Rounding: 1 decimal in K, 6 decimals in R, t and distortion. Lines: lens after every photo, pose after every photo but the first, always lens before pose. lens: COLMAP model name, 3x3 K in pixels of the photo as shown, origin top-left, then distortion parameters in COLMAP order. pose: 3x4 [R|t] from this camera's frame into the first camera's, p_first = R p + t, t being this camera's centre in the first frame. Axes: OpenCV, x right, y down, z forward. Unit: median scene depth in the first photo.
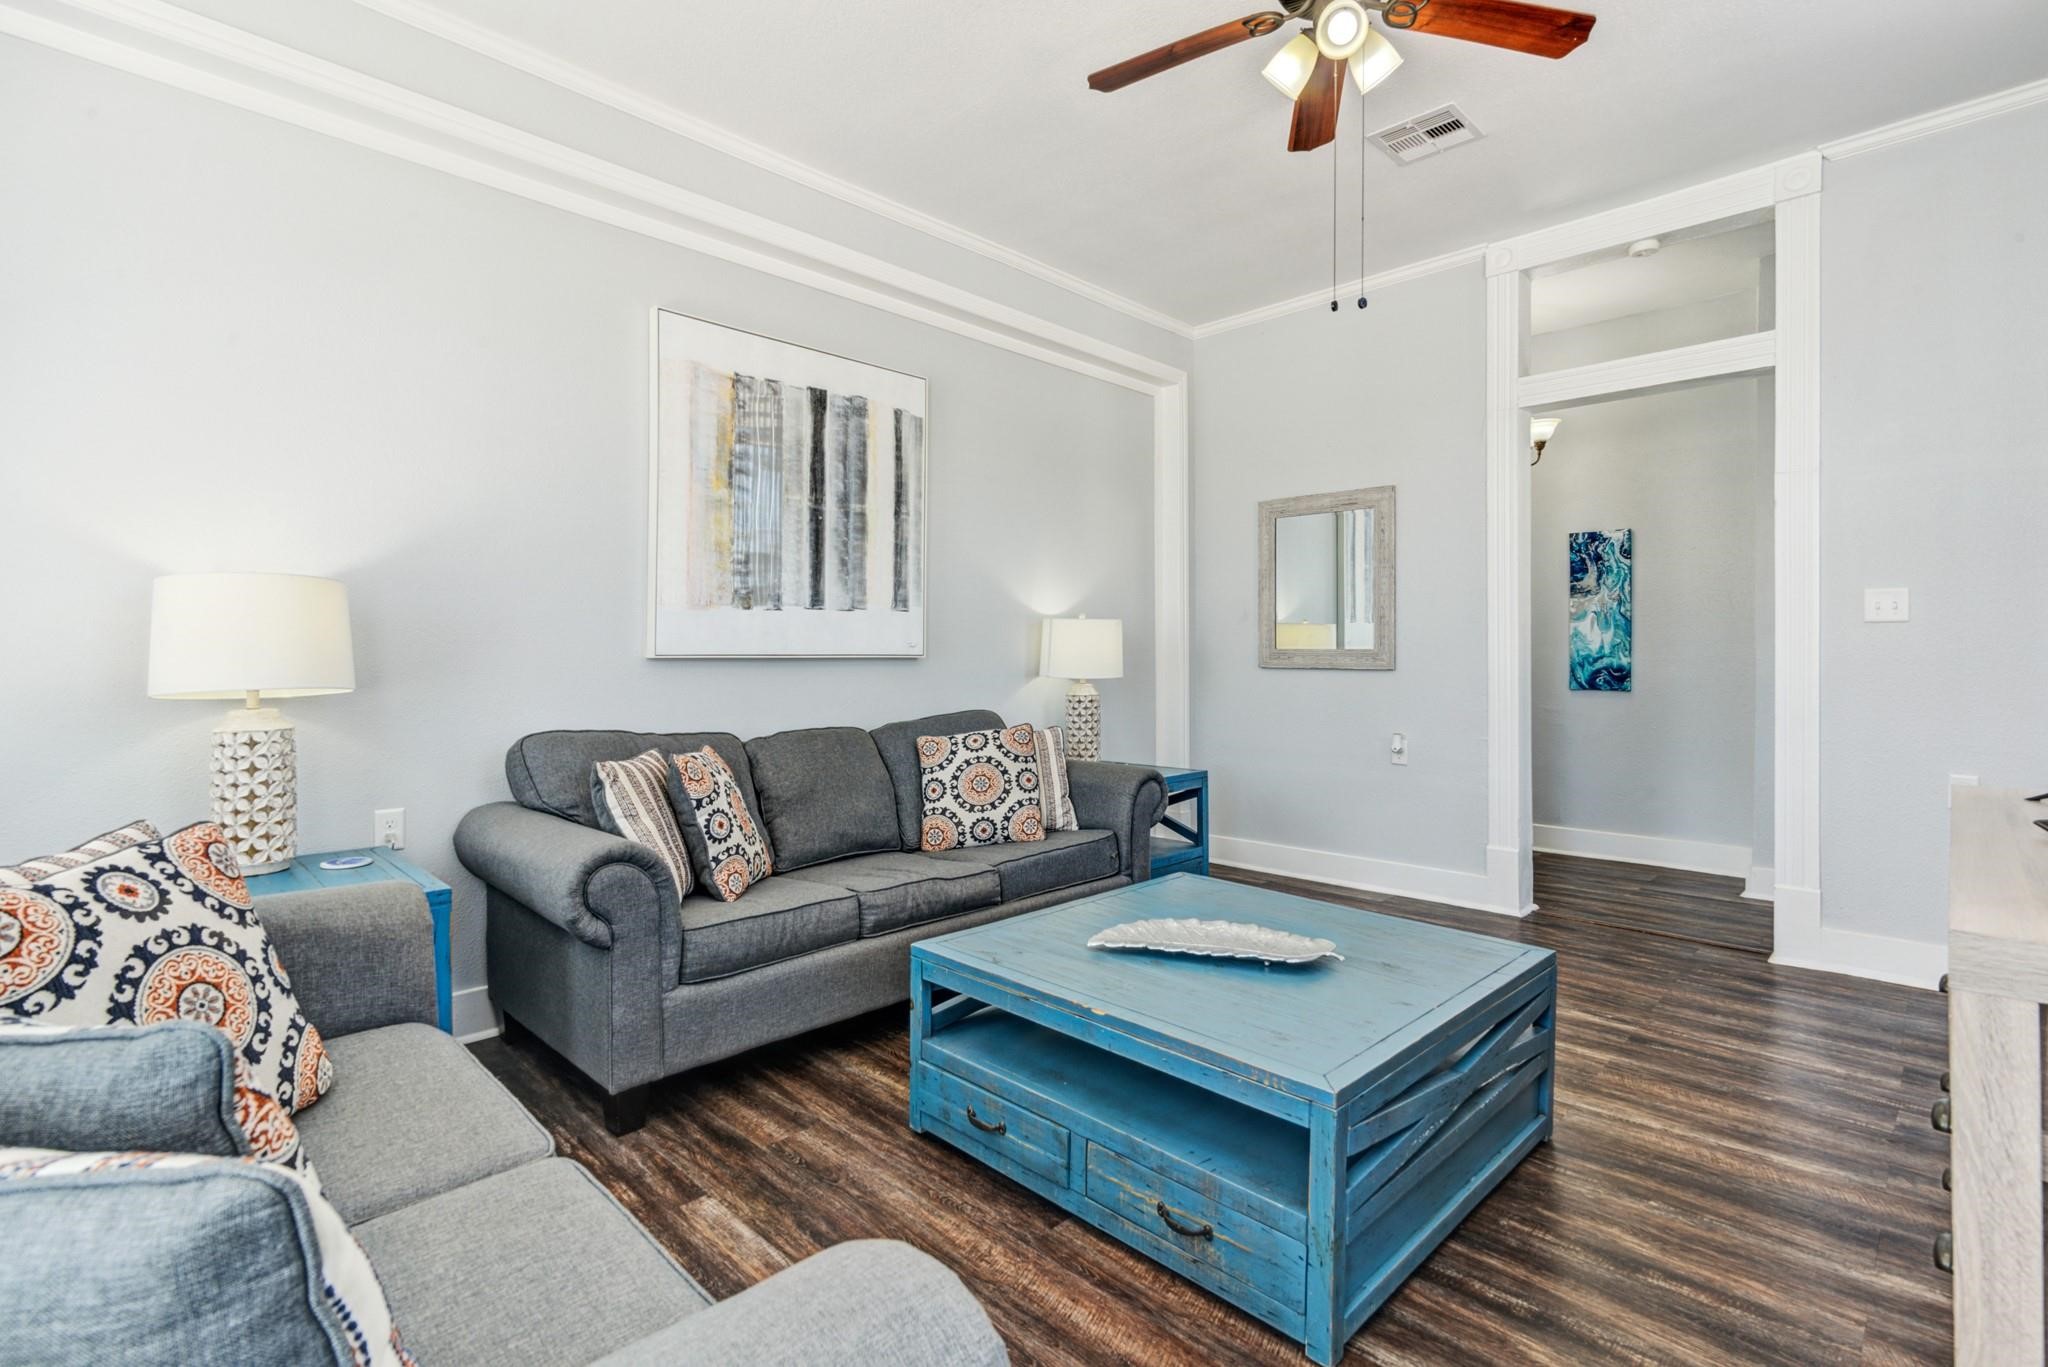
lens RADIAL K [[954.9, 0, 1013.0], [0, 954.9, 652.3], [0, 0, 1]] dist [0.000370, -0.000289]
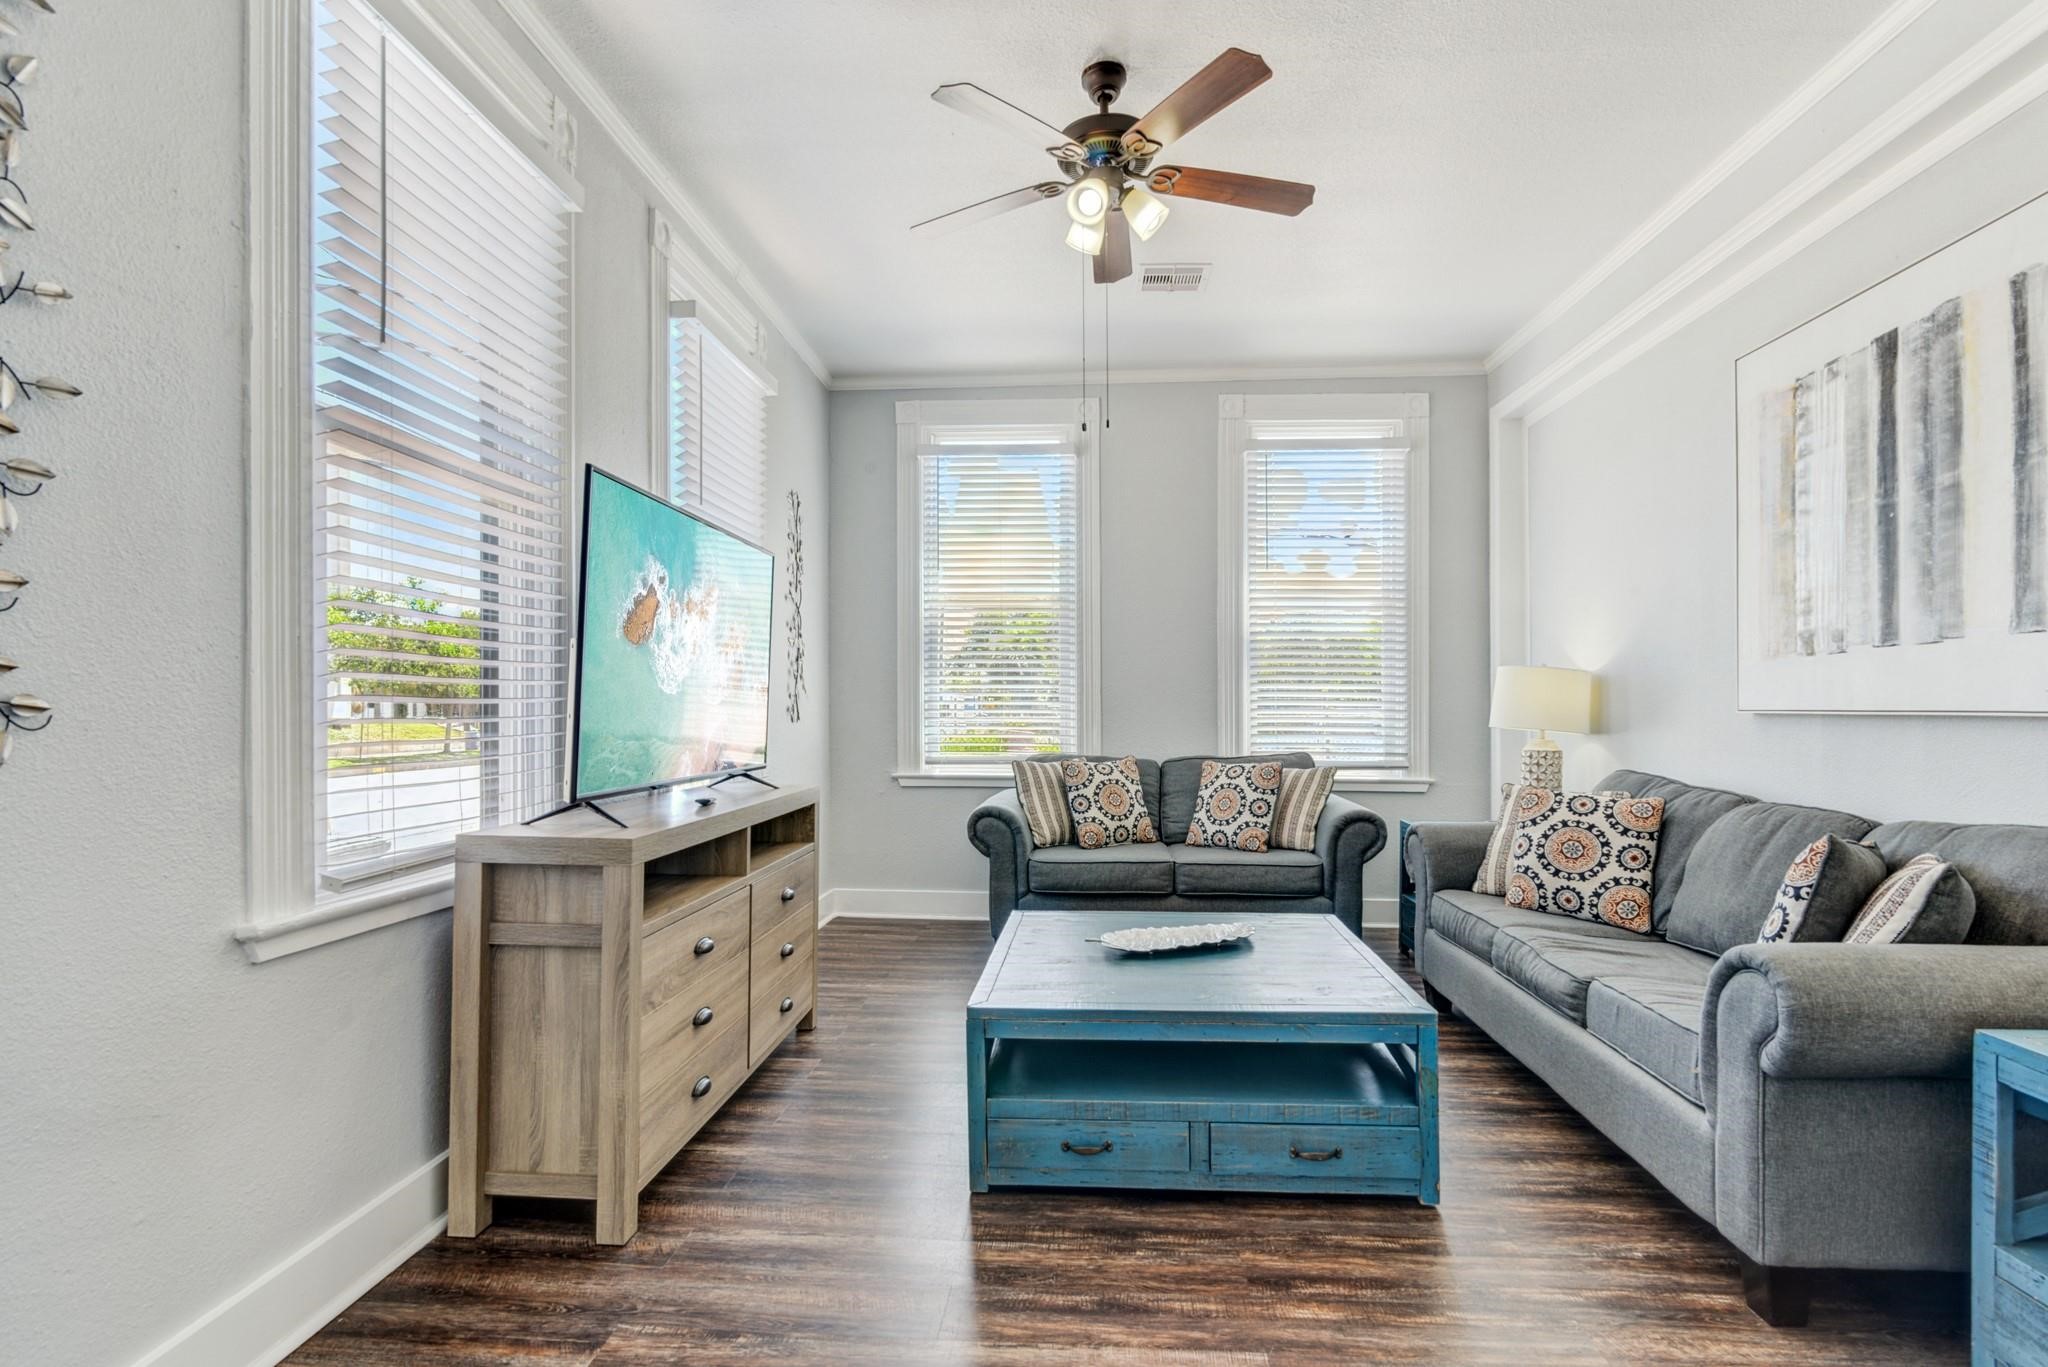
lens RADIAL K [[996.8, 0, 1028.9], [0, 996.8, 710.9], [0, 0, 1]] dist [-0.003358, -0.000539]
pose [[-0.749617, 0.002659, -0.661867, 0.758716], [0.001931, 0.999996, 0.001831, 0.000326], [0.661869, 0.000094, -0.749619, 1.133827]]
